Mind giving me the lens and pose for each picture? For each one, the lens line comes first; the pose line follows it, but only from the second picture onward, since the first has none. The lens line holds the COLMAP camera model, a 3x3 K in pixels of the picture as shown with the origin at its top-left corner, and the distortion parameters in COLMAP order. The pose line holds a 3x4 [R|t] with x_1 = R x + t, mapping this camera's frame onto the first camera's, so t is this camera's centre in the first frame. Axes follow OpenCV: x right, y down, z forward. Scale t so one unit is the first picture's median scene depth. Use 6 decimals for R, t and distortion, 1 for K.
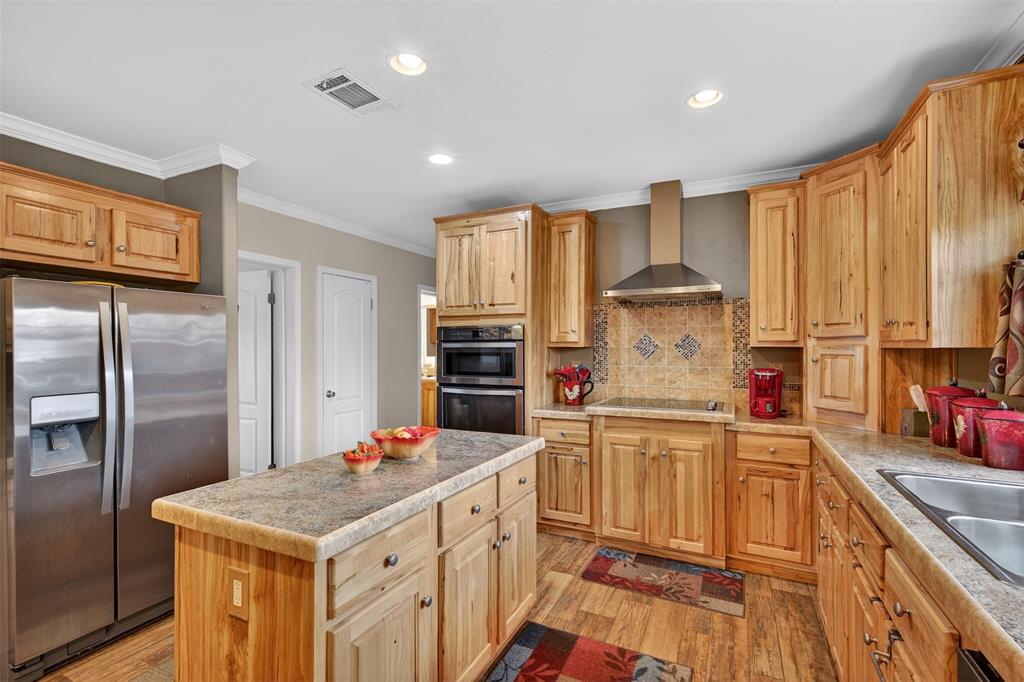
lens RADIAL K [[449.8, 0, 515.6], [0, 449.8, 345.5], [0, 0, 1]] dist [0.002885, 0.000147]
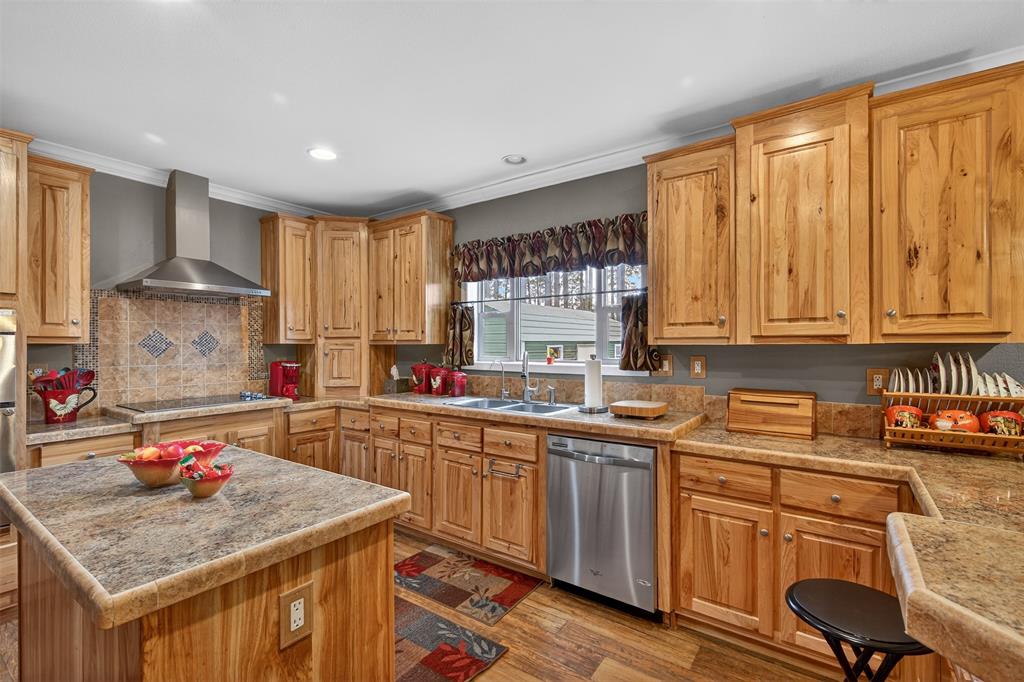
lens RADIAL K [[449.8, 0, 513.7], [0, 449.8, 342.8], [0, 0, 1]] dist [0.002885, 0.000147]
pose [[0.174524, 0.003868, 0.984645, -0.559004], [-0.002003, 0.999992, -0.003573, 0.003322], [-0.984651, -0.001349, 0.174530, 0.163328]]
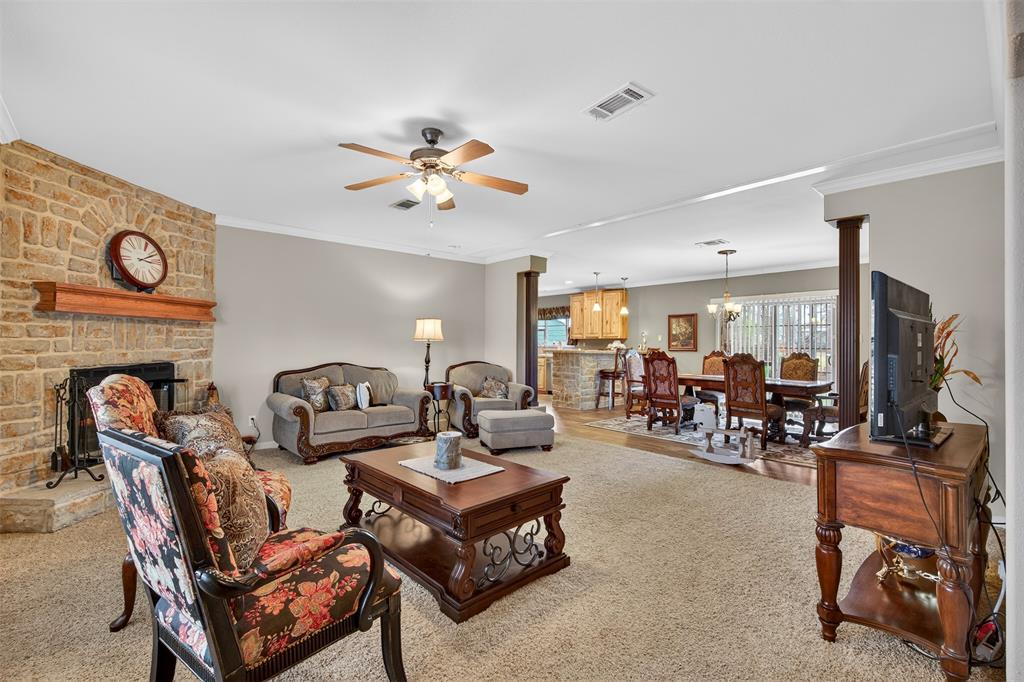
lens RADIAL K [[449.8, 0, 512.9], [0, 449.8, 339.8], [0, 0, 1]] dist [0.002885, 0.000147]
pose [[0.396816, 0.005113, 0.917884, -2.846726], [-0.002684, 0.999987, -0.004410, 0.023719], [-0.917894, -0.000714, 0.396824, -0.806237]]
